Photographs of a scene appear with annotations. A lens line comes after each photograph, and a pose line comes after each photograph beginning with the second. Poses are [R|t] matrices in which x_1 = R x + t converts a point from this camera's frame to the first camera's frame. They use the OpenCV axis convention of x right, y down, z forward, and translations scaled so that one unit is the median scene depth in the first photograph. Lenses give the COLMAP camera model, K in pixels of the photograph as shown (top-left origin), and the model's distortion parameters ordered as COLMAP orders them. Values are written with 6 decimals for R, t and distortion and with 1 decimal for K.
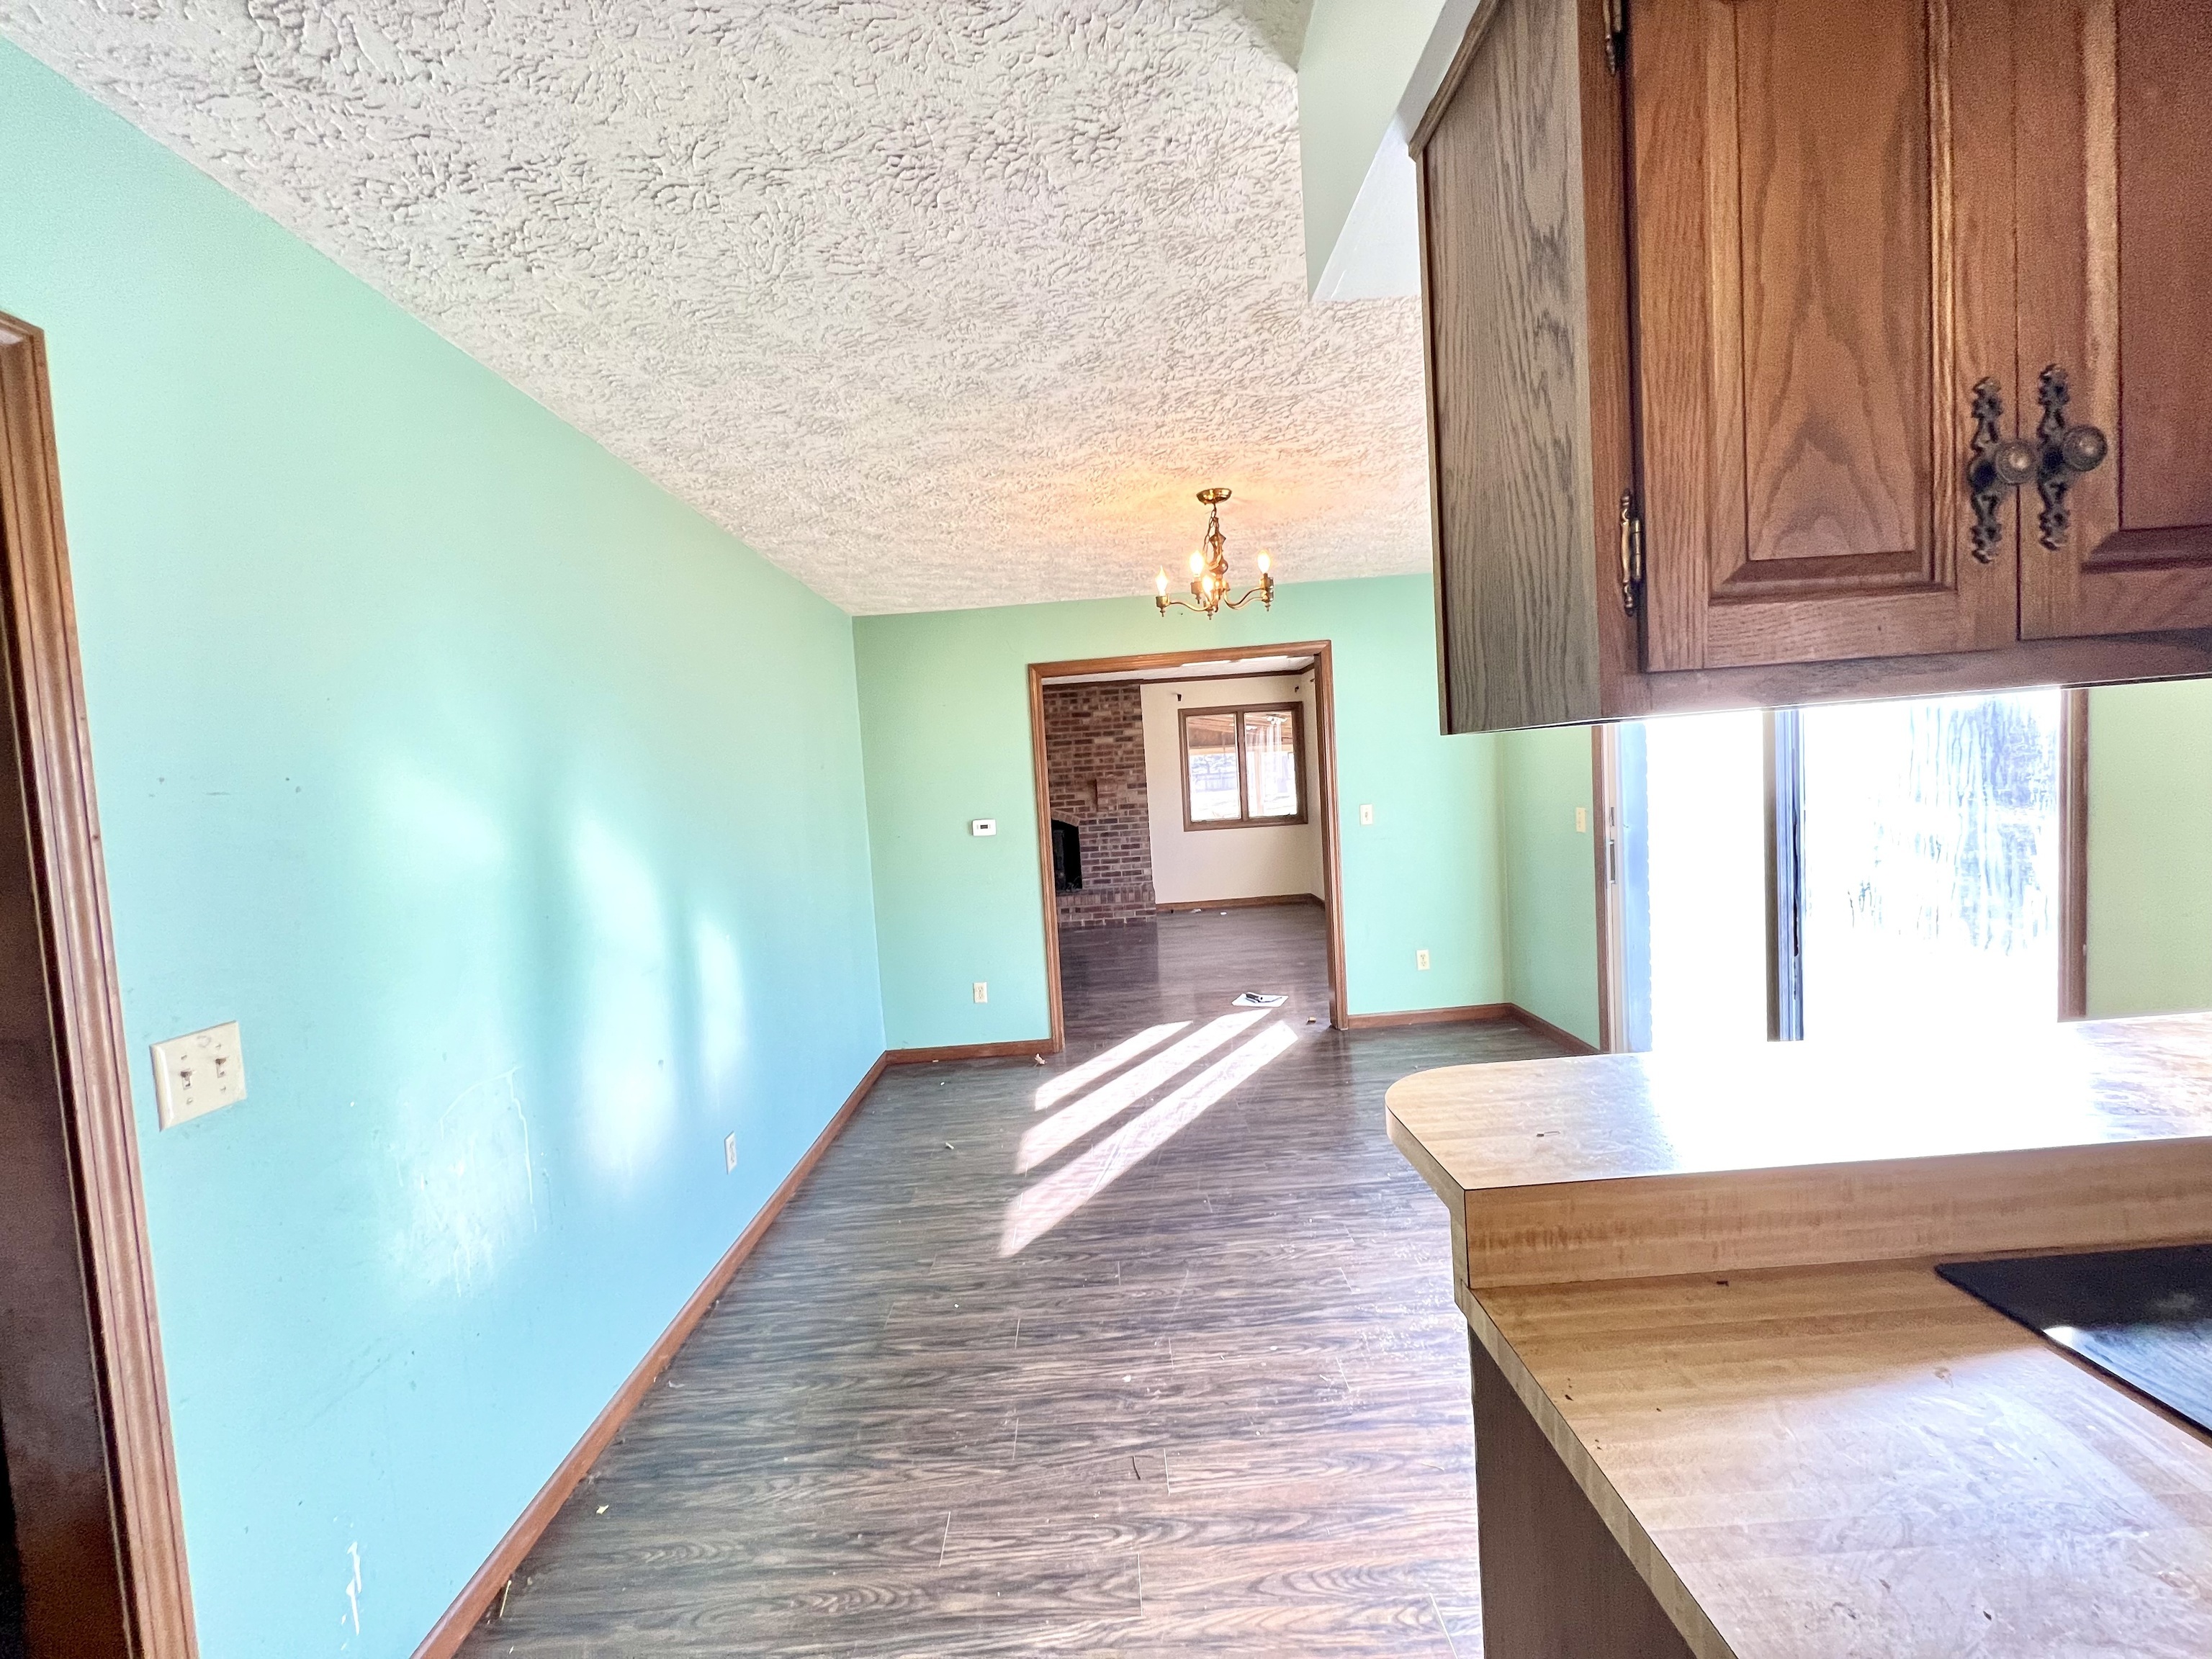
lens RADIAL K [[888.8, 0, 1098.2], [0, 888.8, 824.4], [0, 0, 1]] dist [-0.006511, 0.000174]
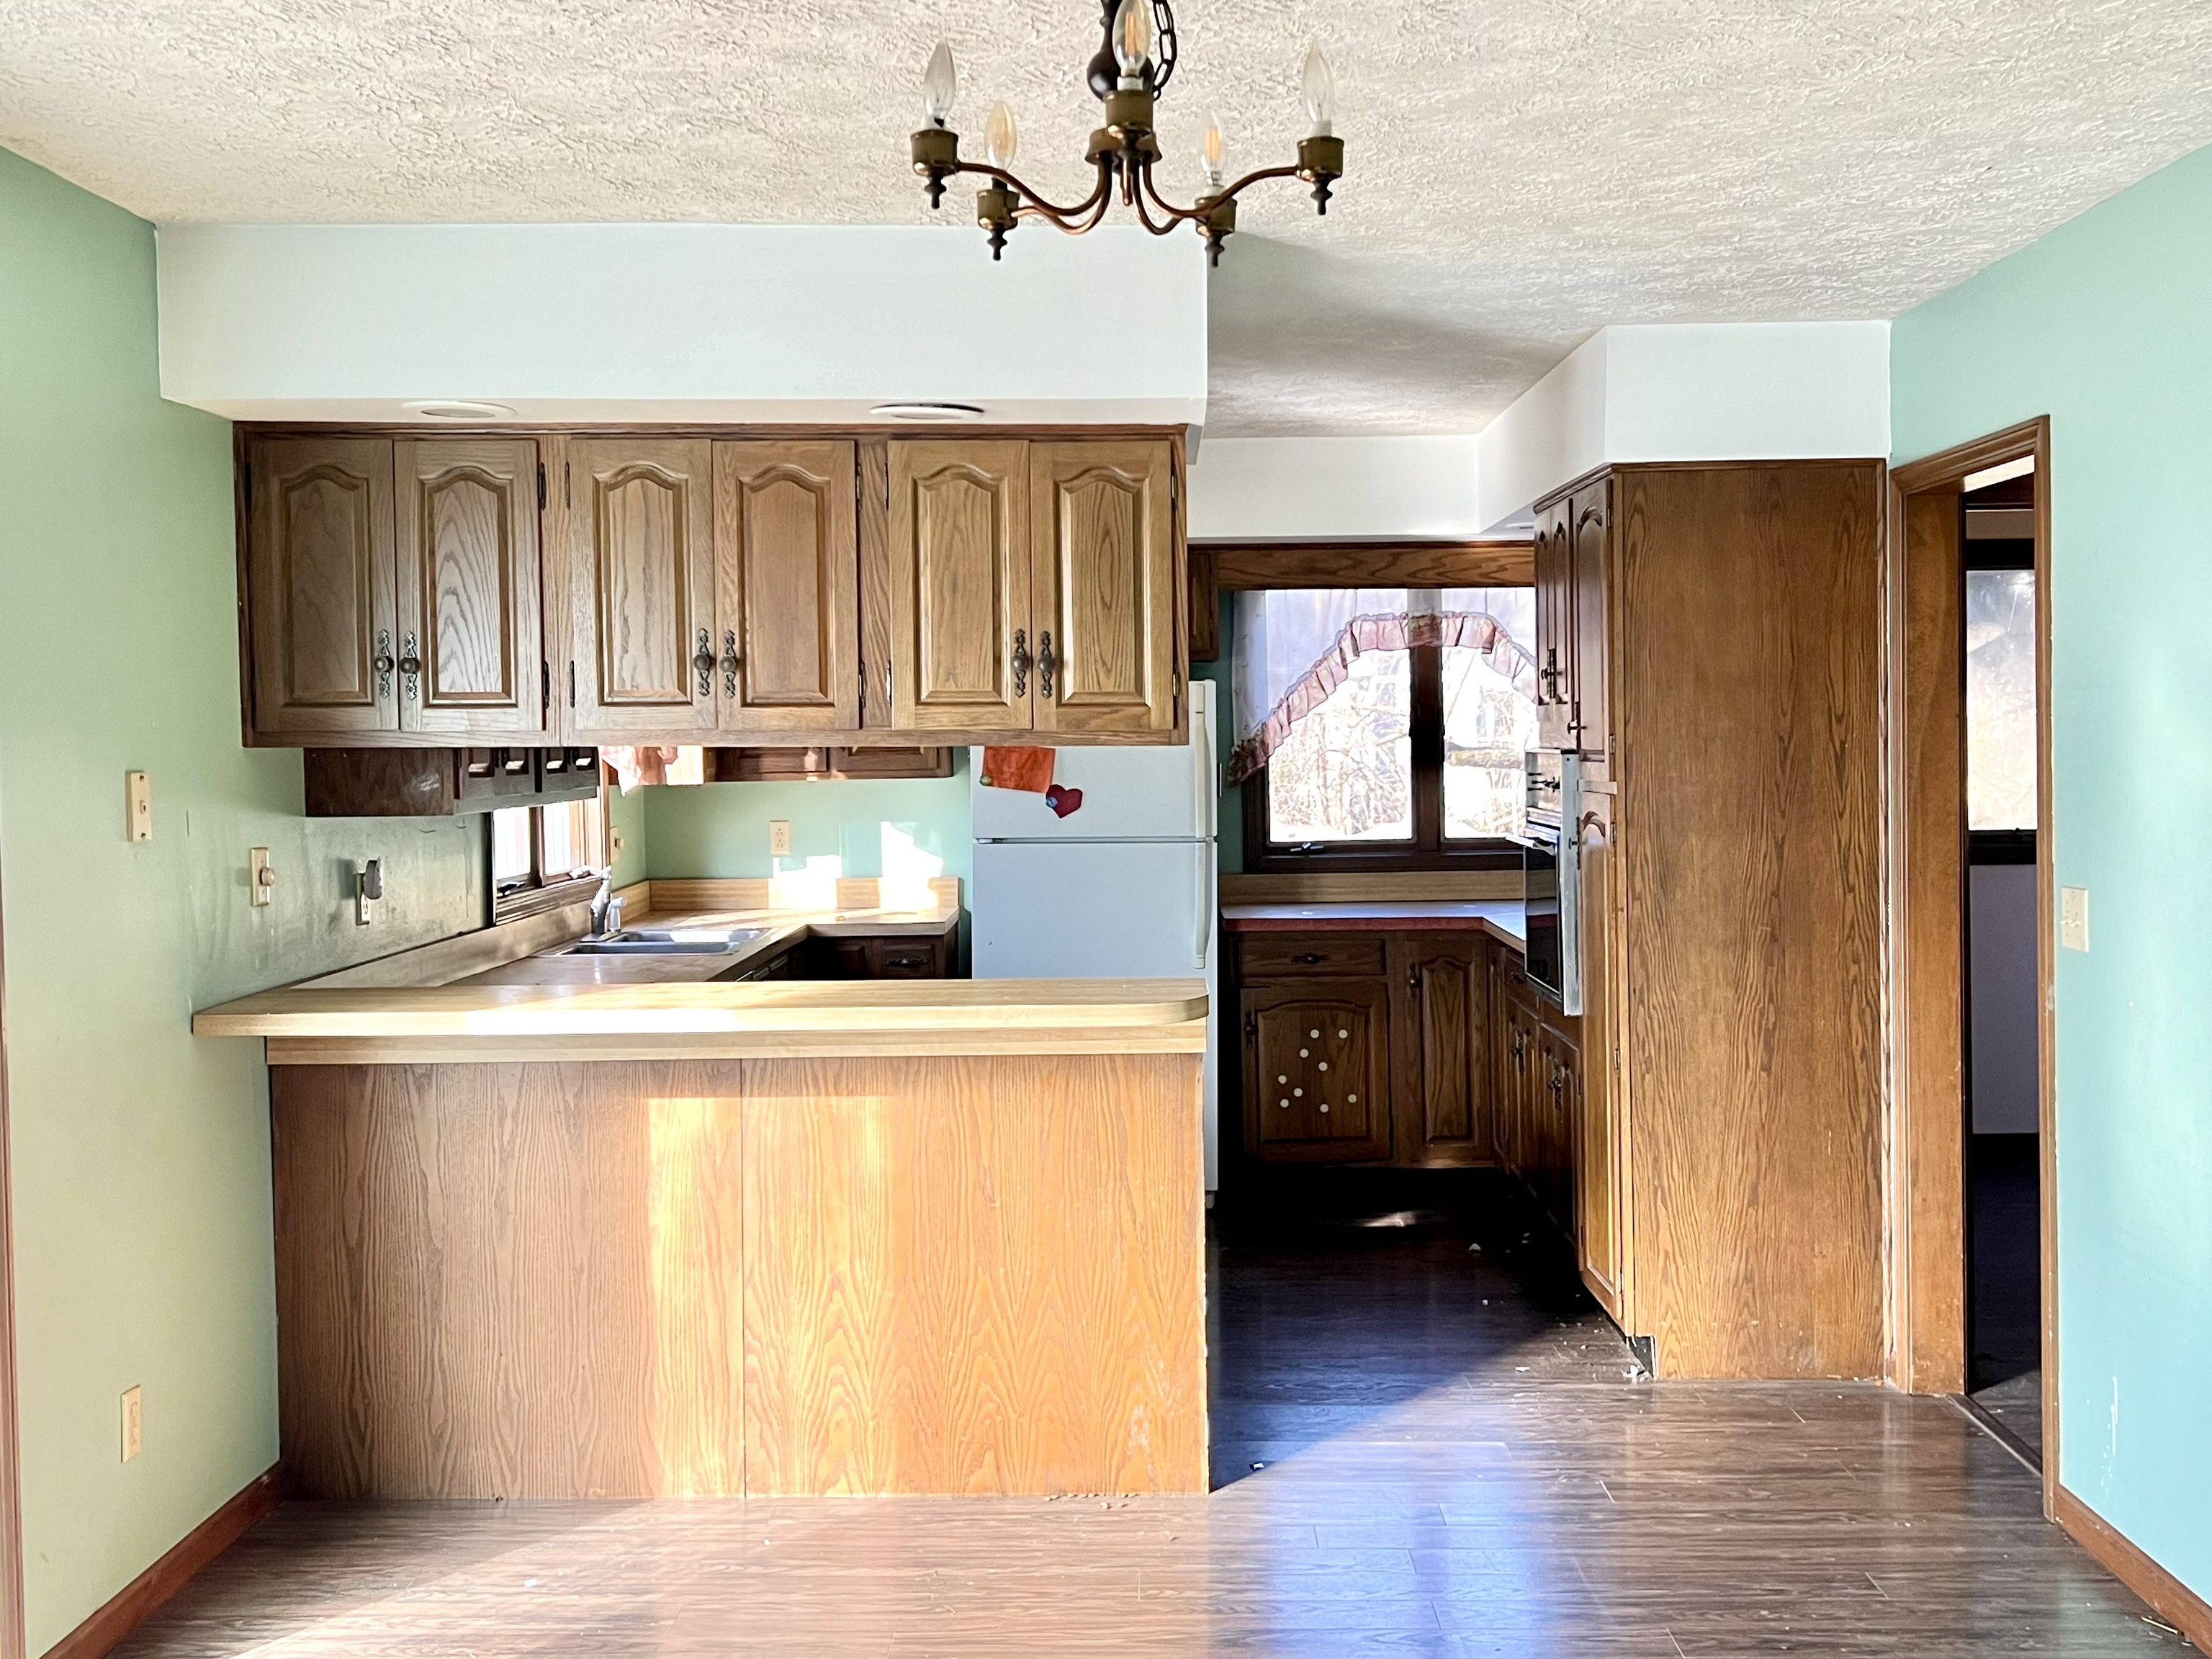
lens RADIAL K [[2286.4, 0, 1103.8], [0, 2286.4, 813.6], [0, 0, 1]] dist [0.012076, 0.000000]
pose [[-0.996517, 0.079660, 0.024673, 0.112531], [0.081512, 0.992917, 0.086436, -0.092131], [-0.017612, 0.088146, -0.995952, 1.391946]]
